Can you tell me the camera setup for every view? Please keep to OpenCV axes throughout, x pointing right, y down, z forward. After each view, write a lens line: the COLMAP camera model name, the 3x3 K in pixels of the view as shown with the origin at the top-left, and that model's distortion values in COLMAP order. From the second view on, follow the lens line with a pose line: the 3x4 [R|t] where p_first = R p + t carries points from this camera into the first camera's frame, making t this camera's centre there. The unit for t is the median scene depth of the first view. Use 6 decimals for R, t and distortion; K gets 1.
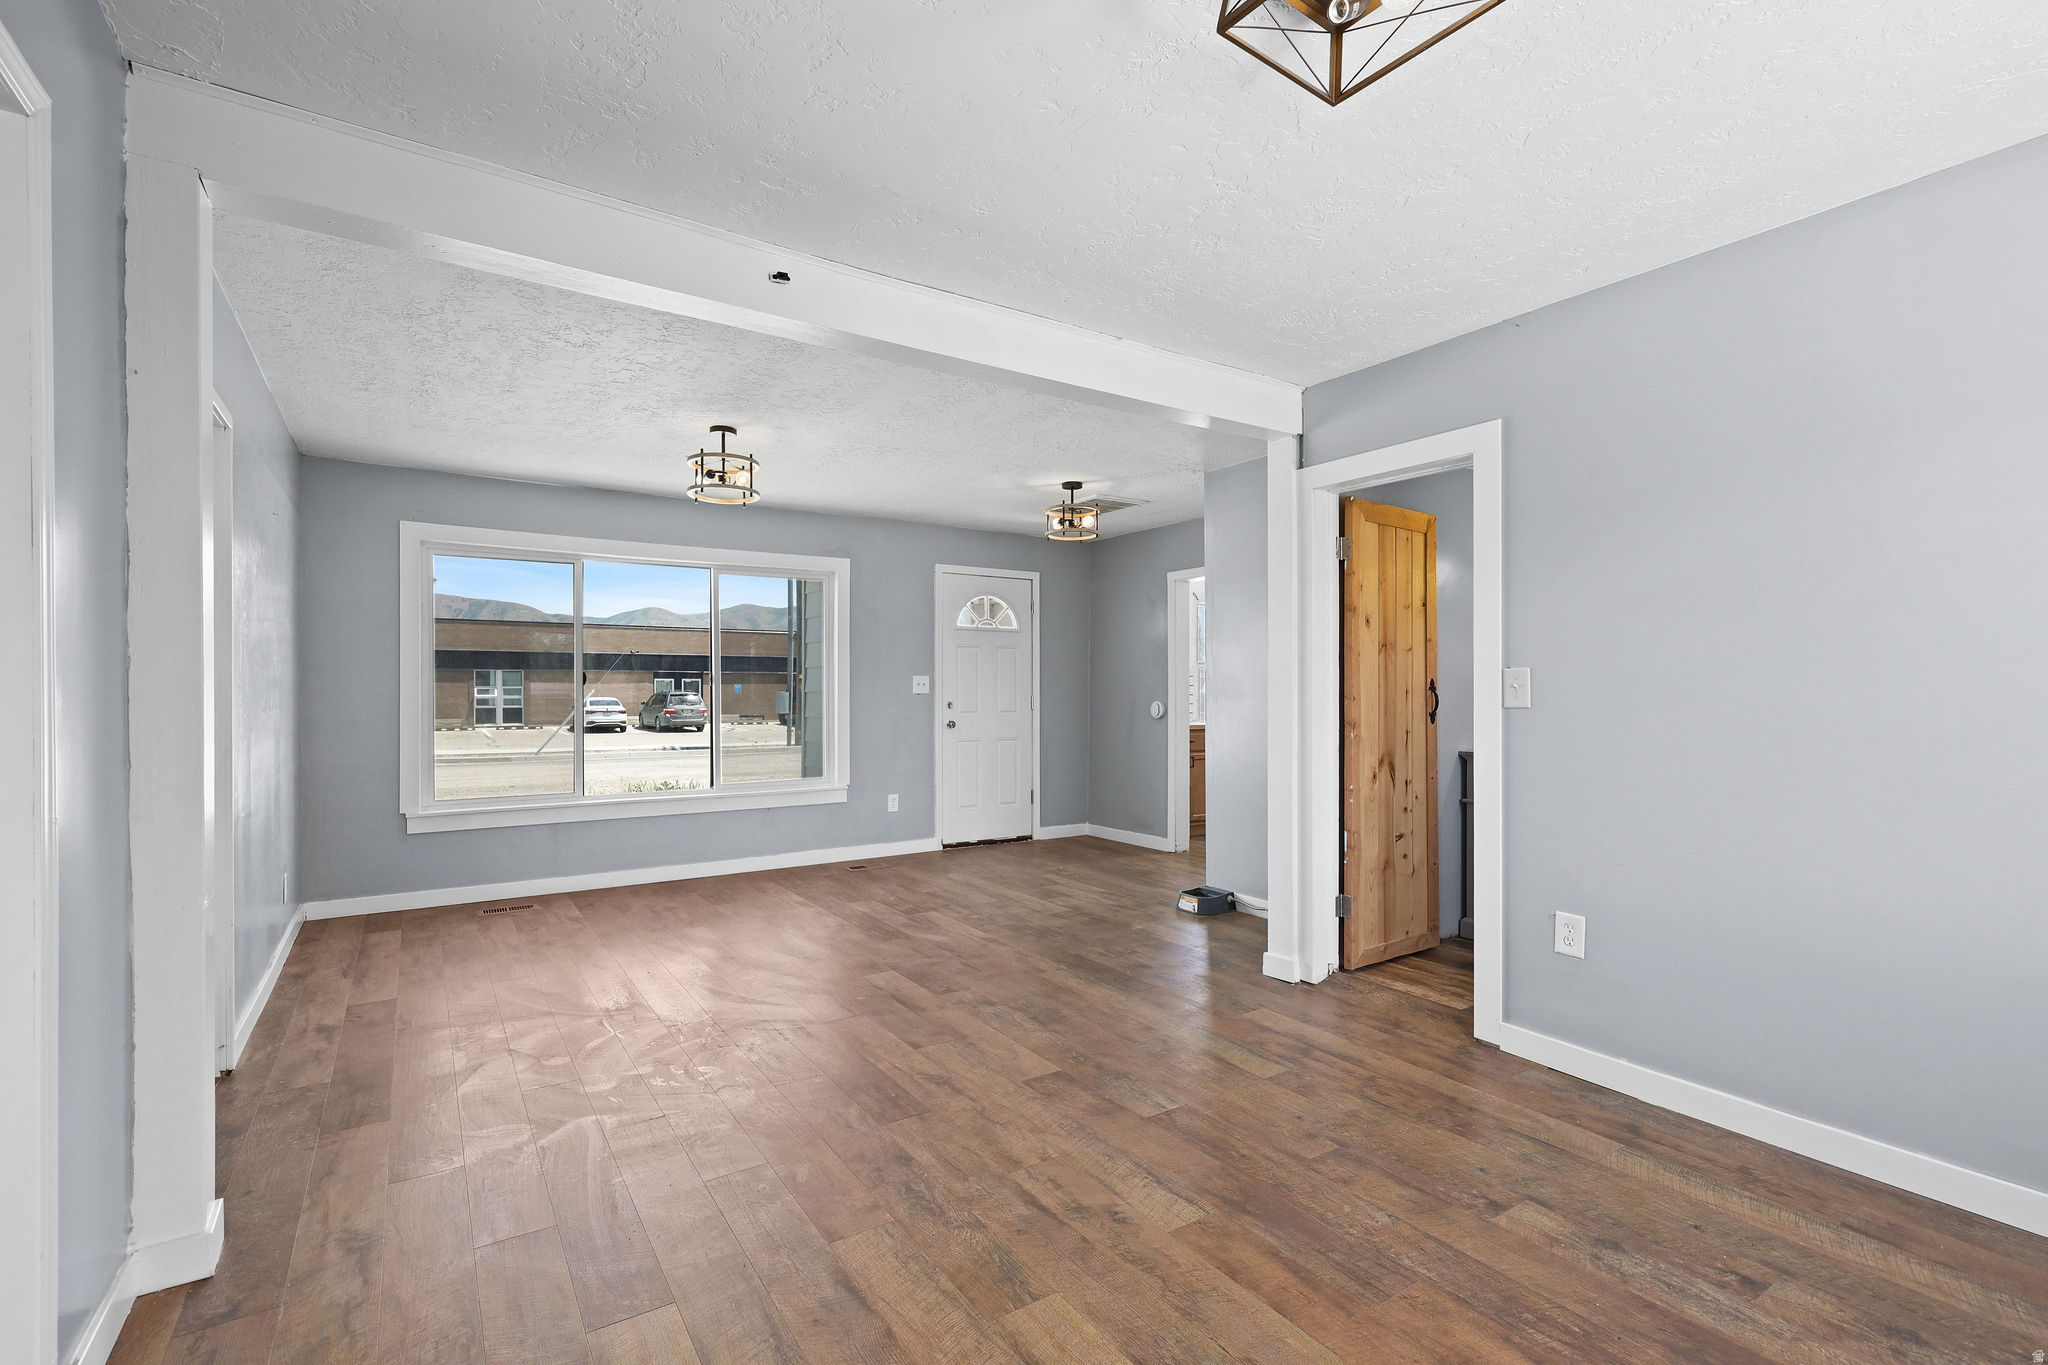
lens RADIAL K [[899.8, 0, 1024.0], [0, 899.8, 682.5], [0, 0, 1]] dist [-0.000598, -0.000065]
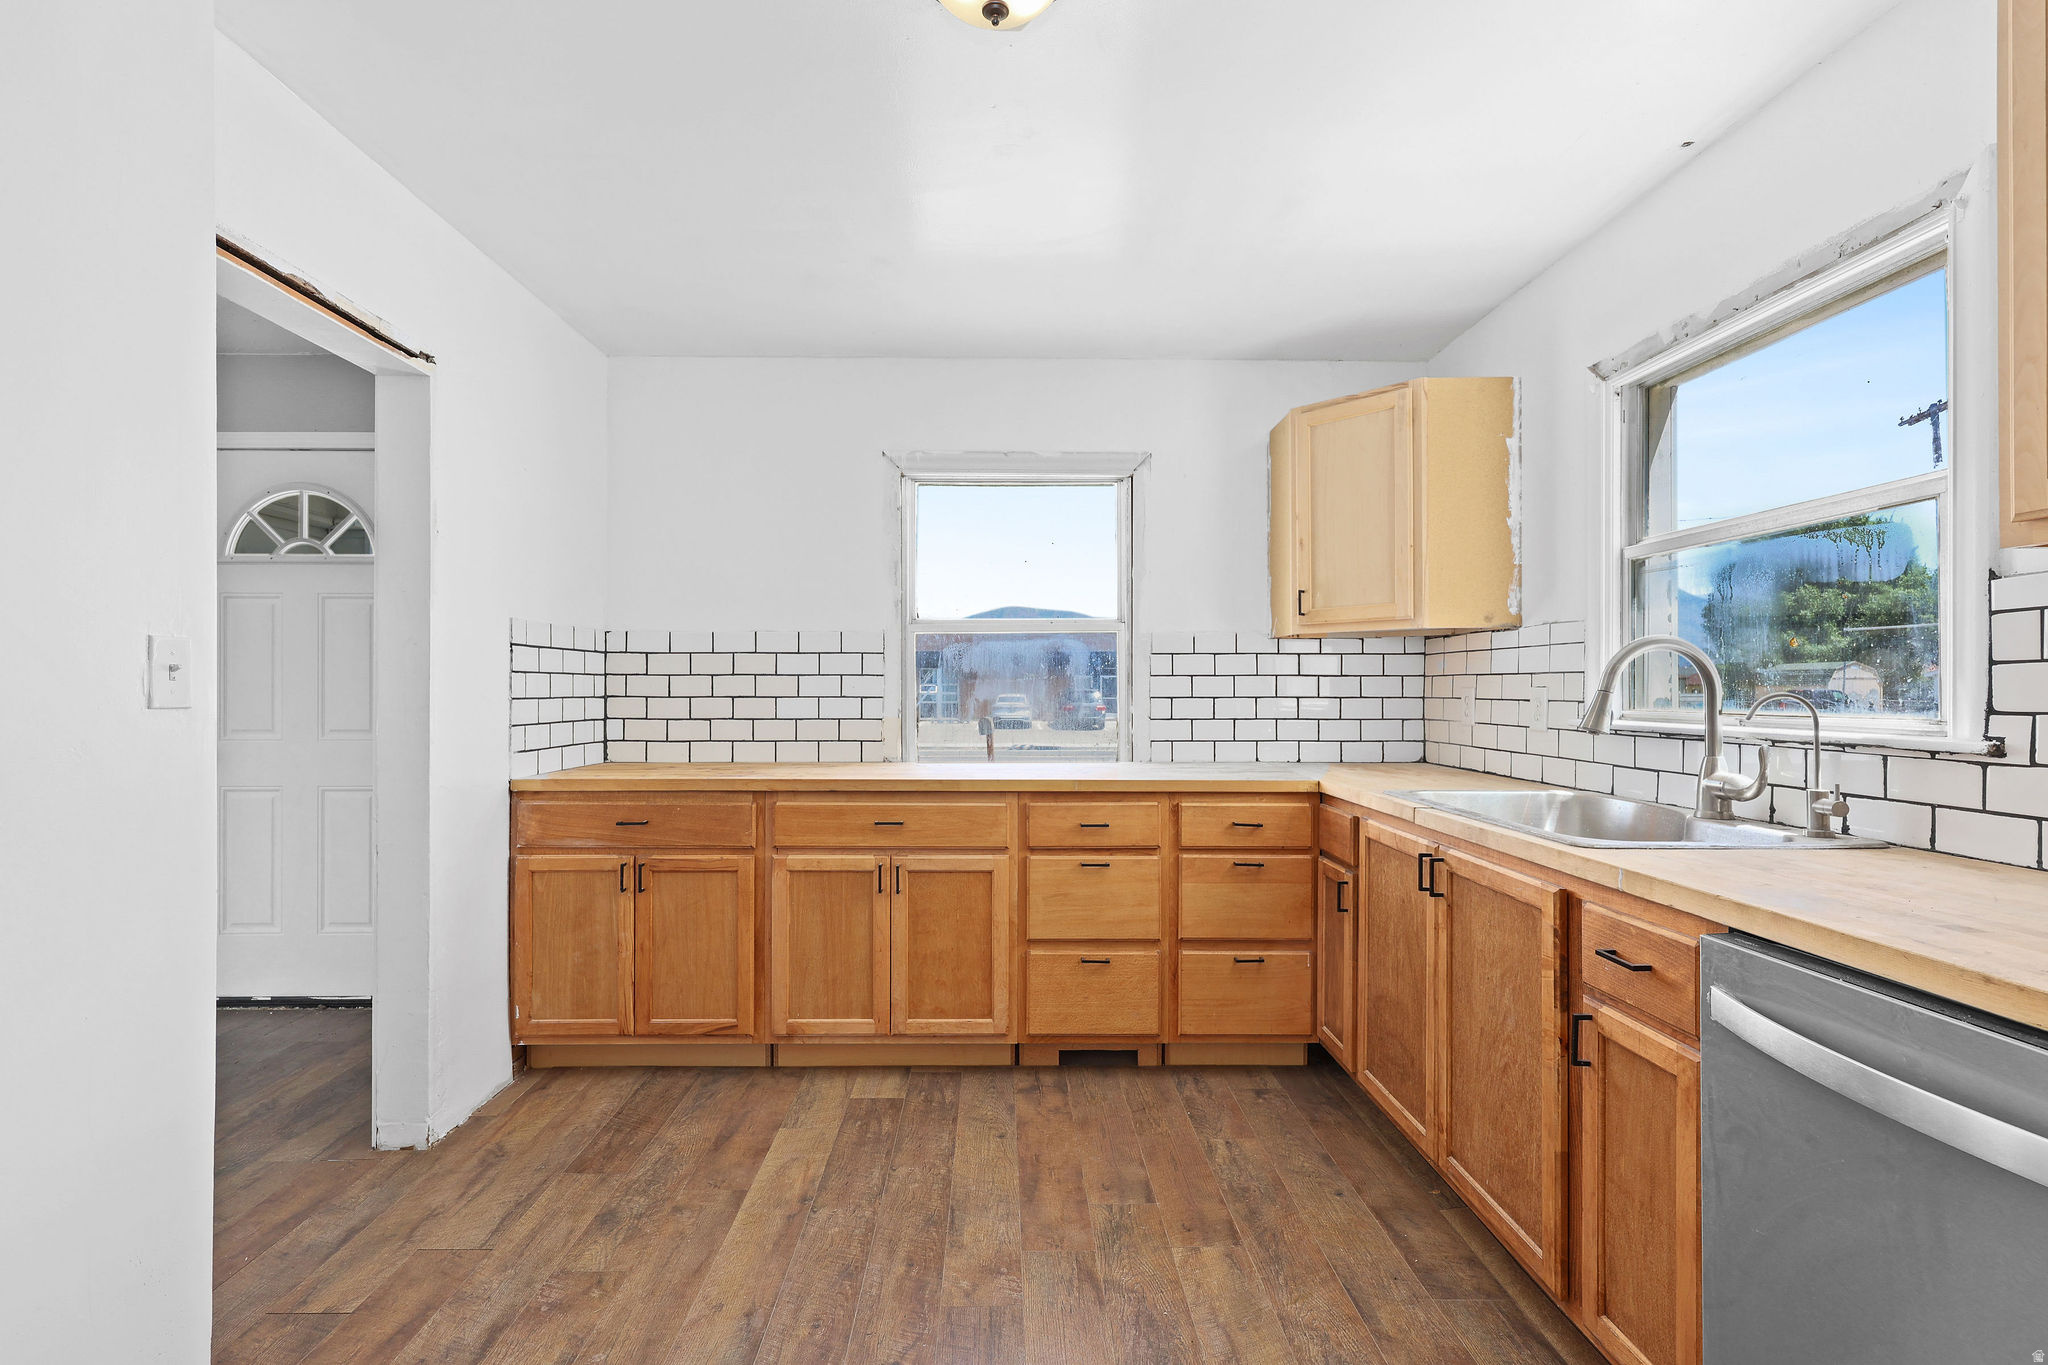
lens RADIAL K [[899.8, 0, 1024.0], [0, 899.8, 682.5], [0, 0, 1]] dist [-0.000598, -0.000065]
pose [[0.851686, -0.001850, -0.524049, 0.089356], [0.003509, 0.999991, 0.002173, 0.001031], [0.524040, -0.003690, 0.851685, 0.130284]]
